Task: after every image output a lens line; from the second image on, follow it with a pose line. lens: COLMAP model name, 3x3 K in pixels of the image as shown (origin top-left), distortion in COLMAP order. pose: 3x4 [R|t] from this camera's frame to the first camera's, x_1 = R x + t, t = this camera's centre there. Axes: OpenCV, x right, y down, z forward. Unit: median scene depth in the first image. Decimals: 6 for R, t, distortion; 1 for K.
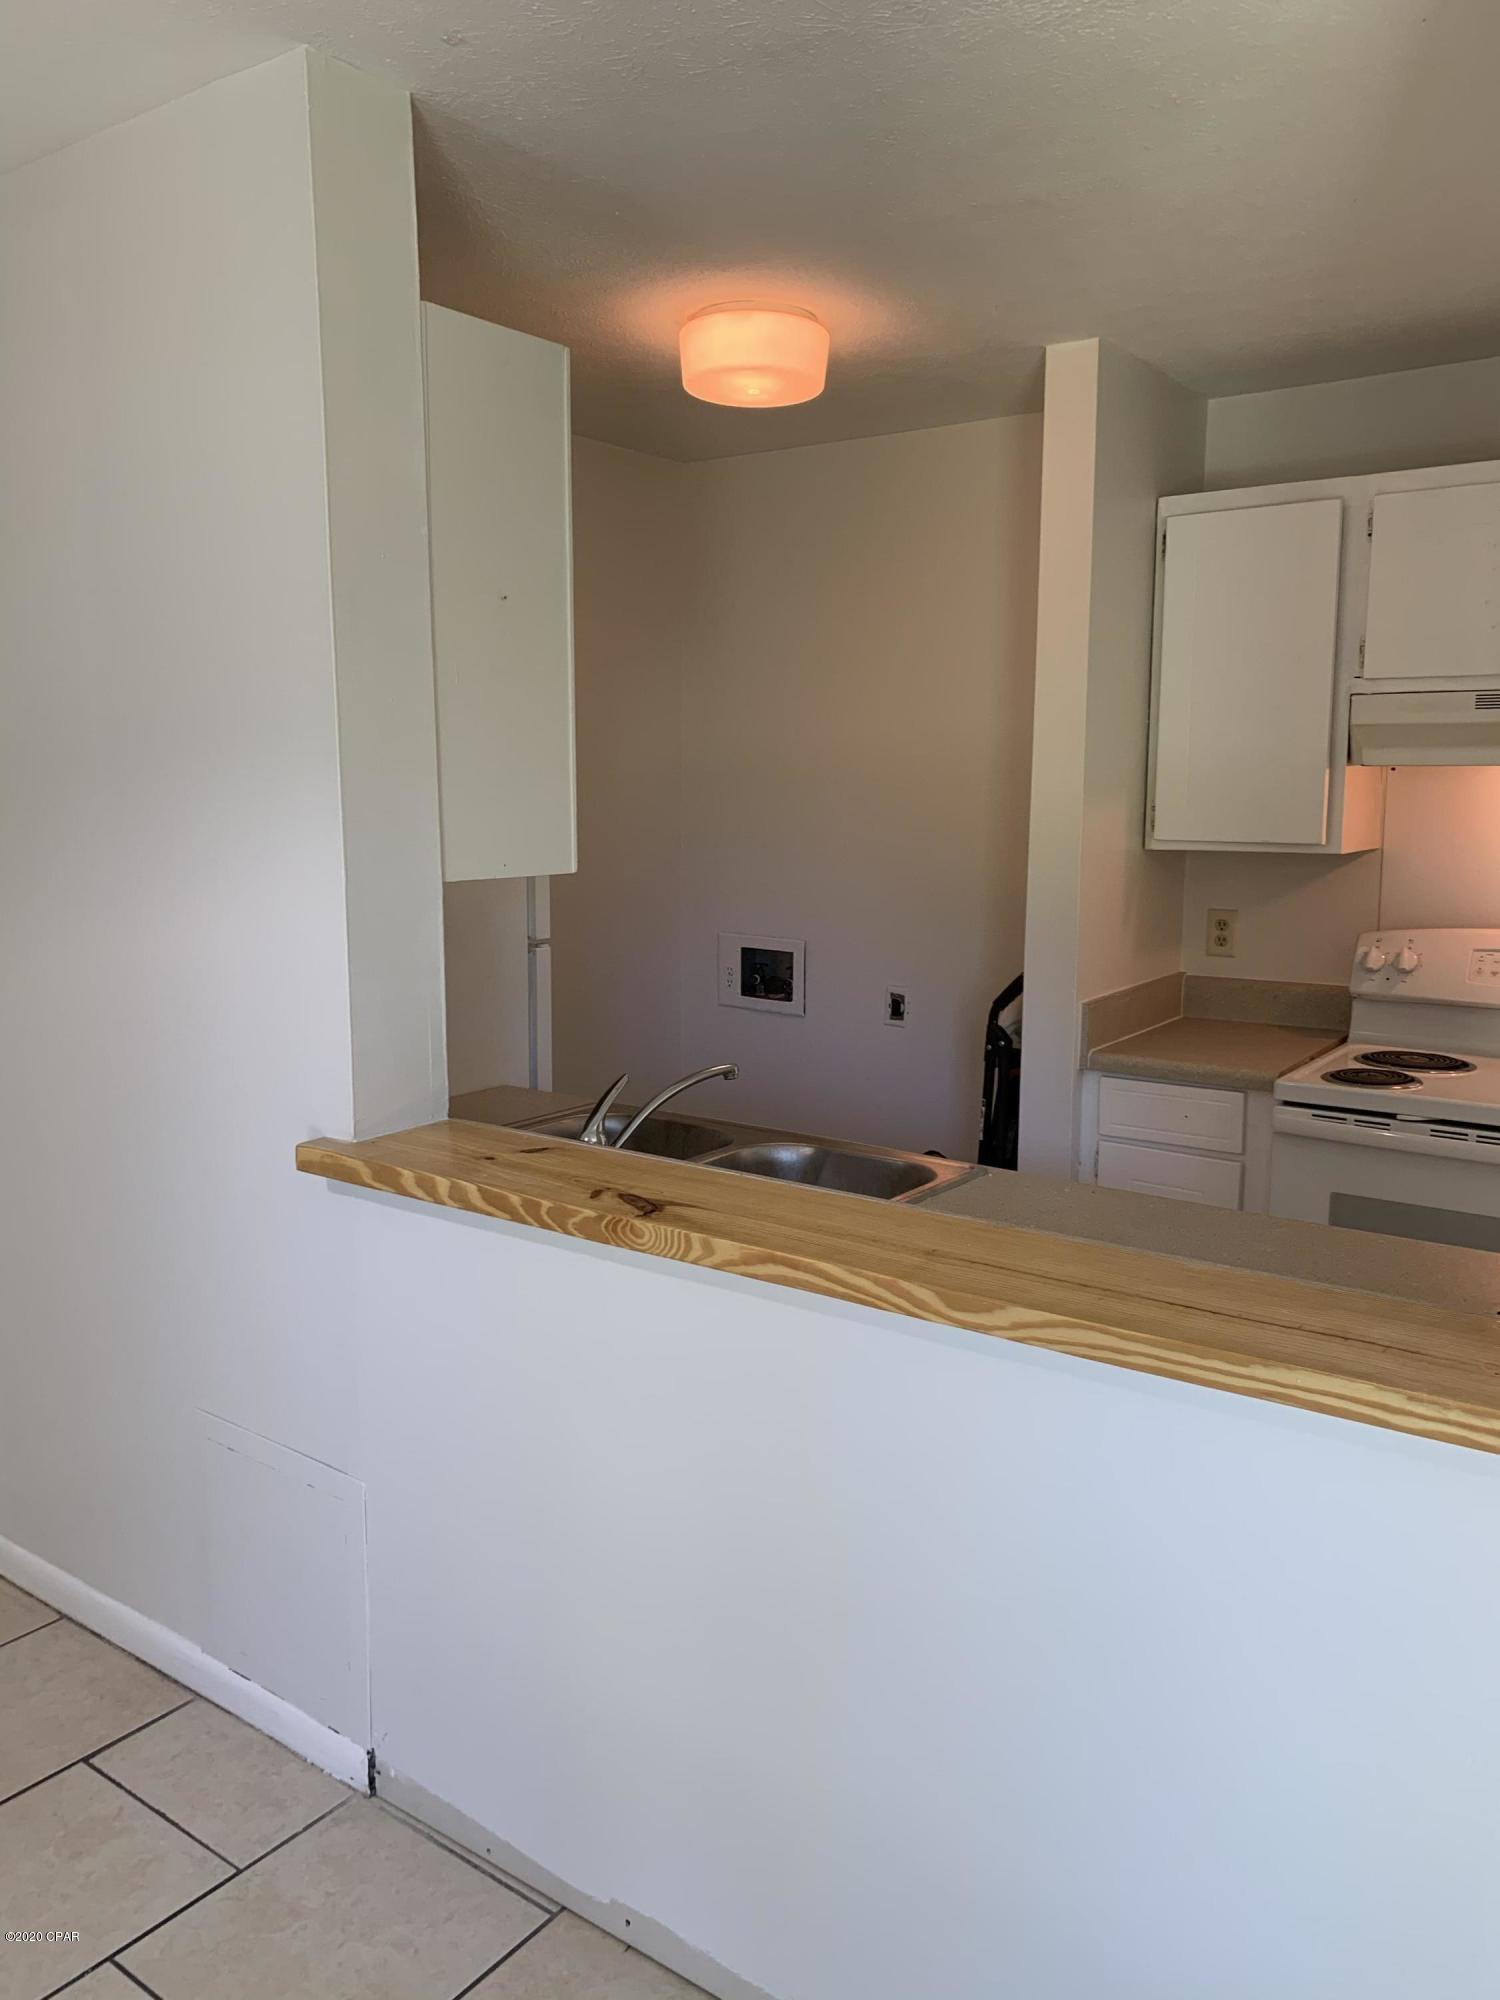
lens RADIAL K [[1504.6, 0, 755.8], [0, 1504.6, 996.6], [0, 0, 1]] dist [0.015657, -0.025895]
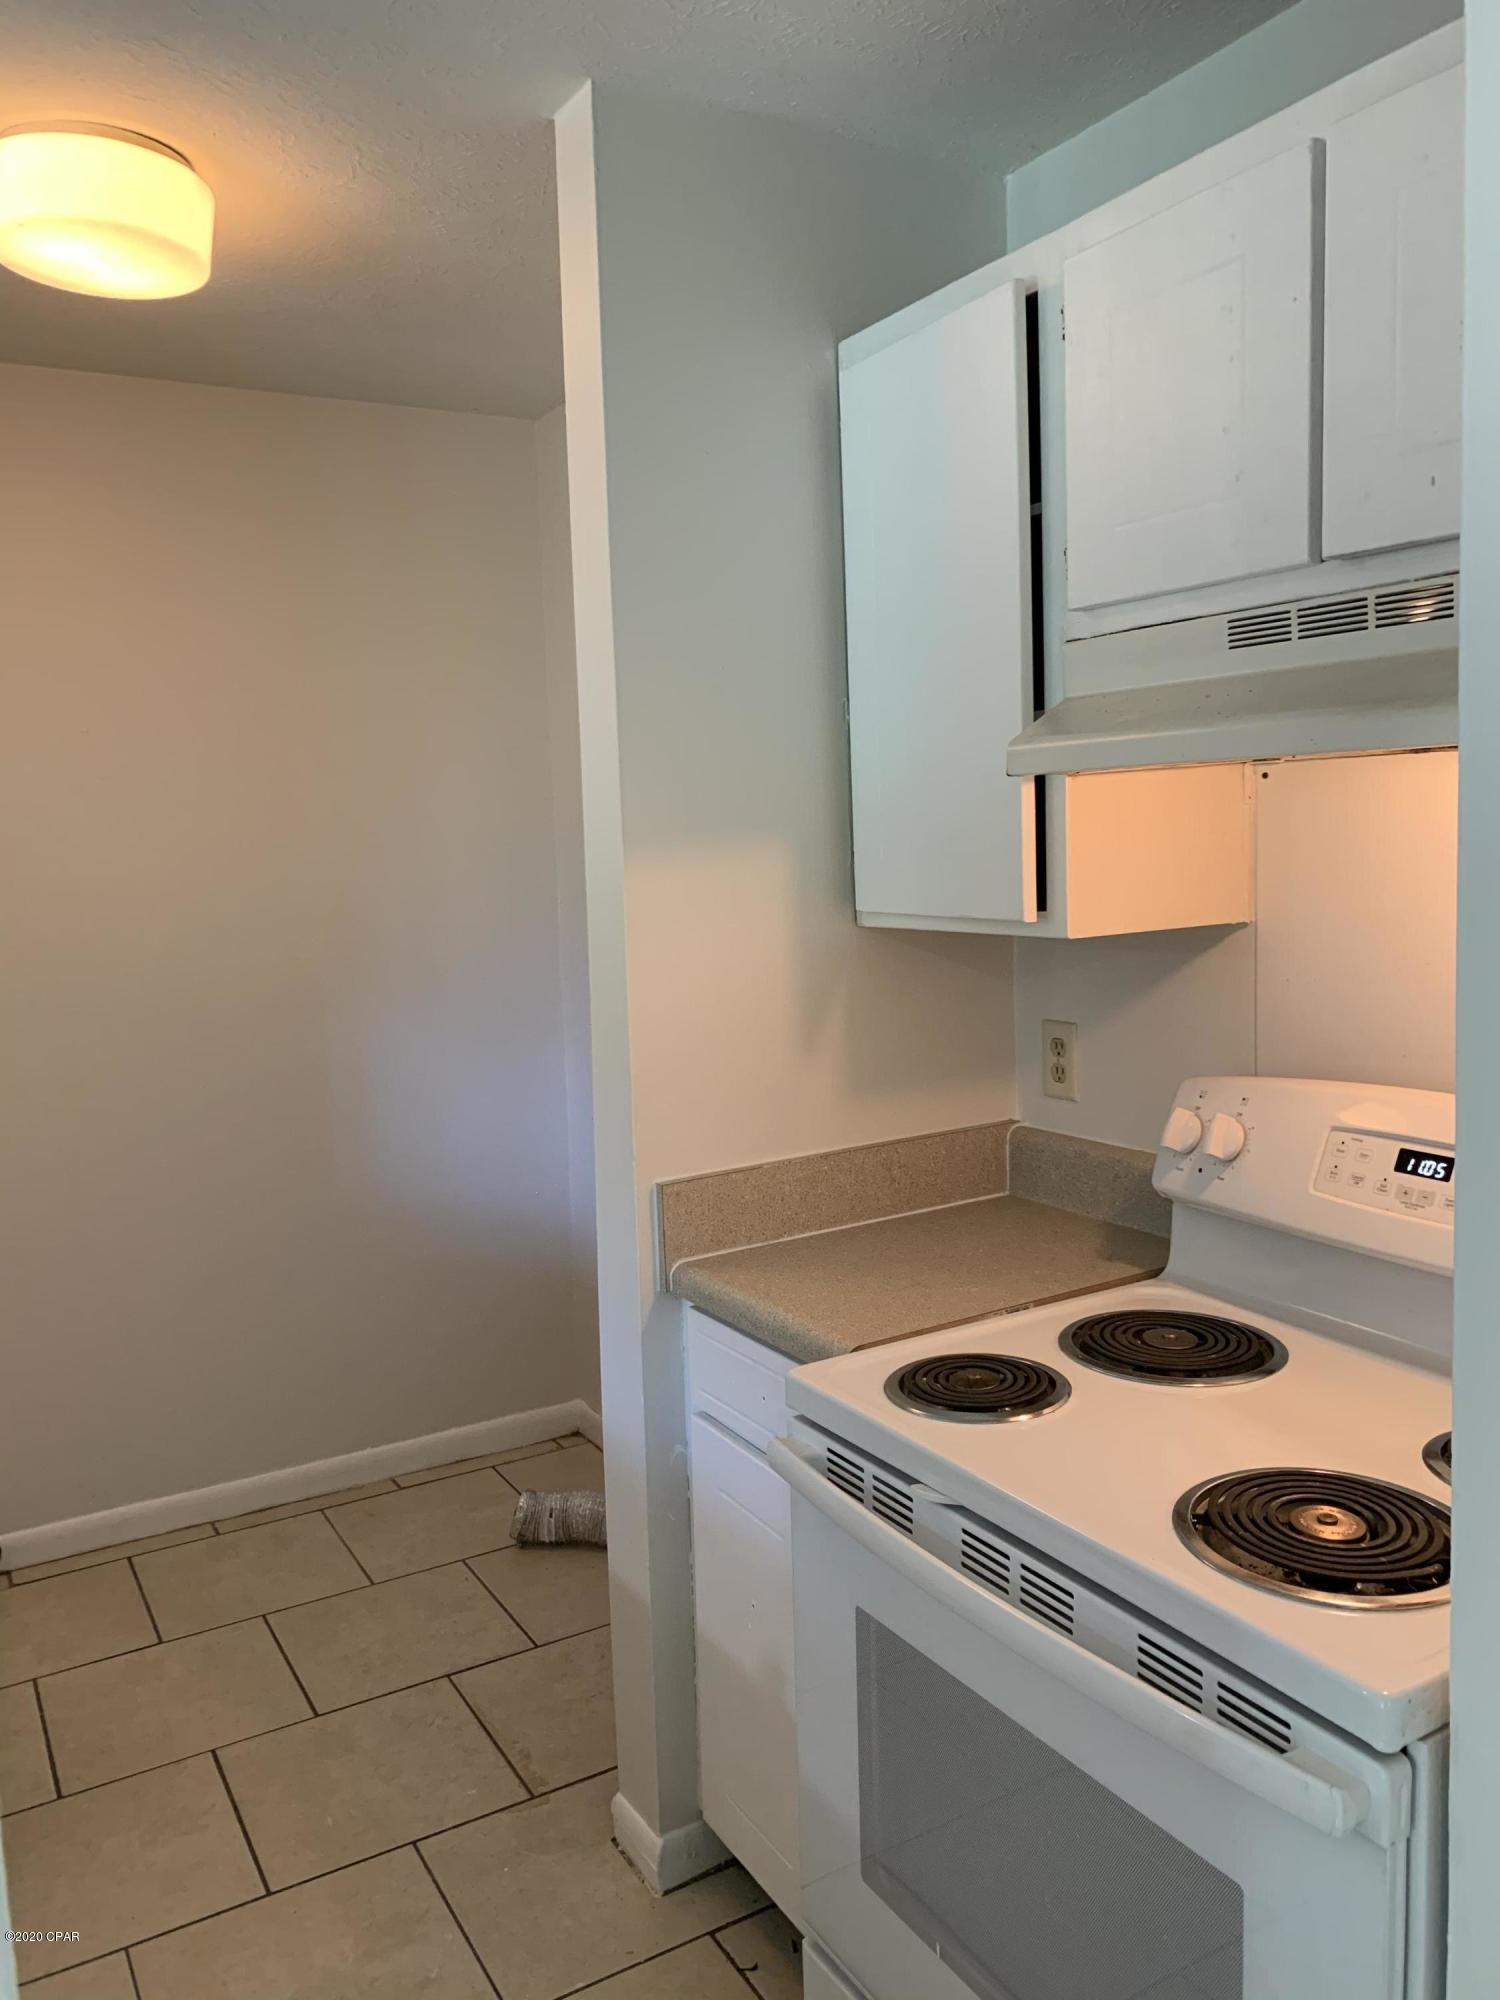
lens RADIAL K [[1504.6, 0, 761.1], [0, 1504.6, 991.0], [0, 0, 1]] dist [0.015657, -0.025895]
pose [[0.920285, 0.005936, -0.391203, 0.489765], [-0.016637, 0.999574, -0.023969, -0.060172], [0.390894, 0.028567, 0.919992, 0.455370]]
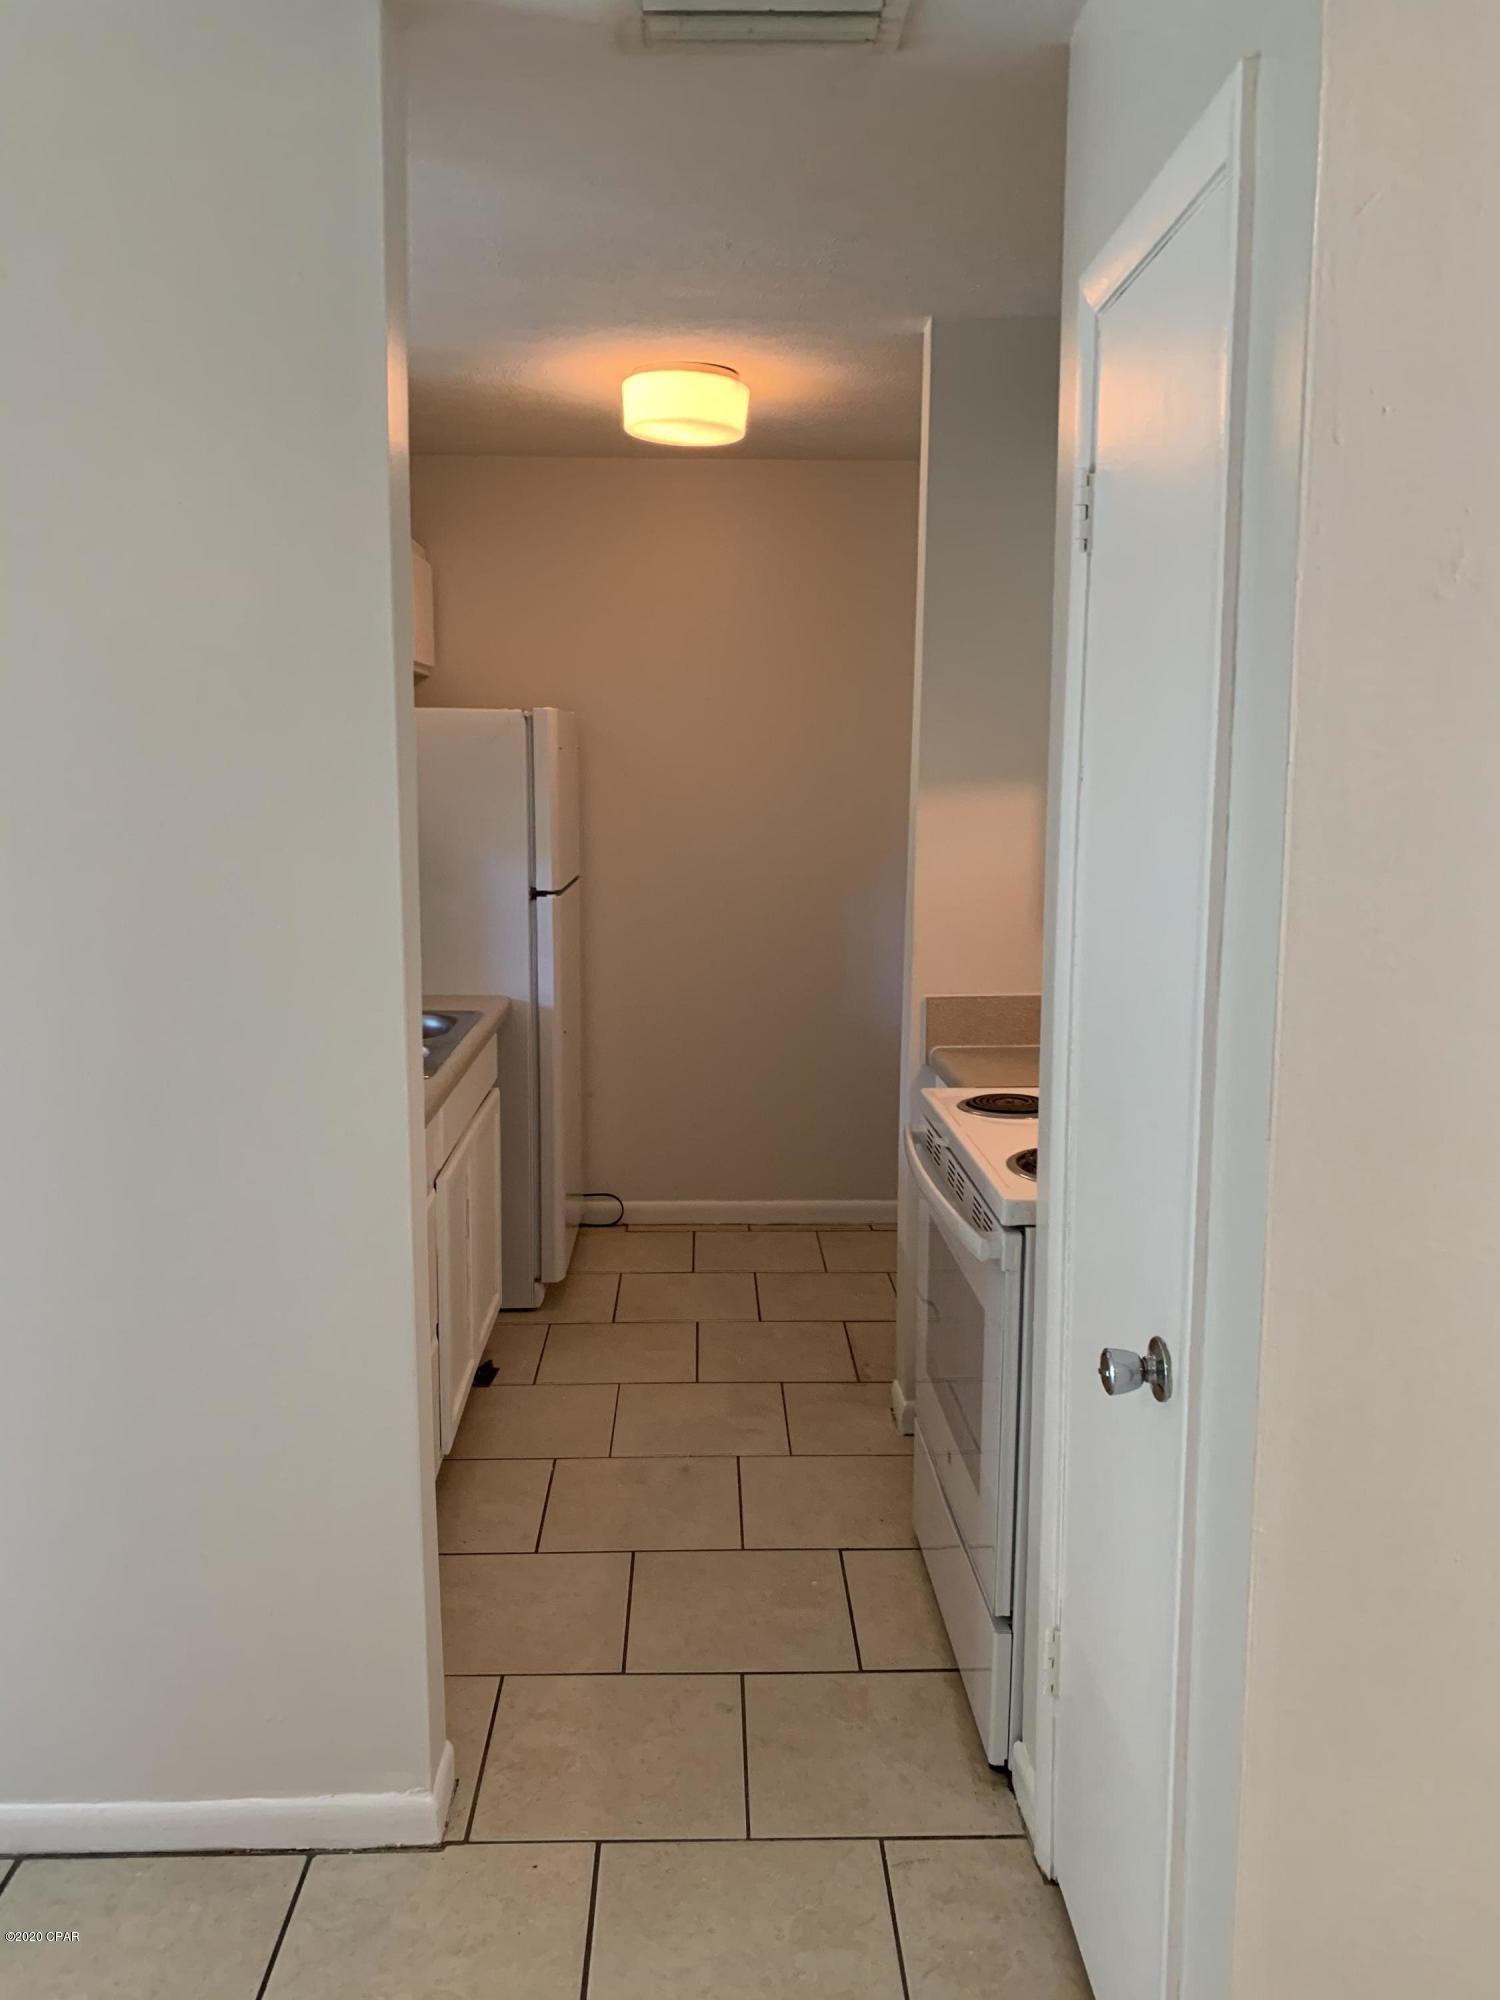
lens RADIAL K [[1504.6, 0, 763.8], [0, 1504.6, 1017.3], [0, 0, 1]] dist [0.015657, -0.025895]
pose [[0.625518, 0.123040, -0.770447, 0.904956], [-0.107952, 0.991638, 0.070719, -0.041588], [0.772705, 0.038936, 0.633570, 0.293419]]
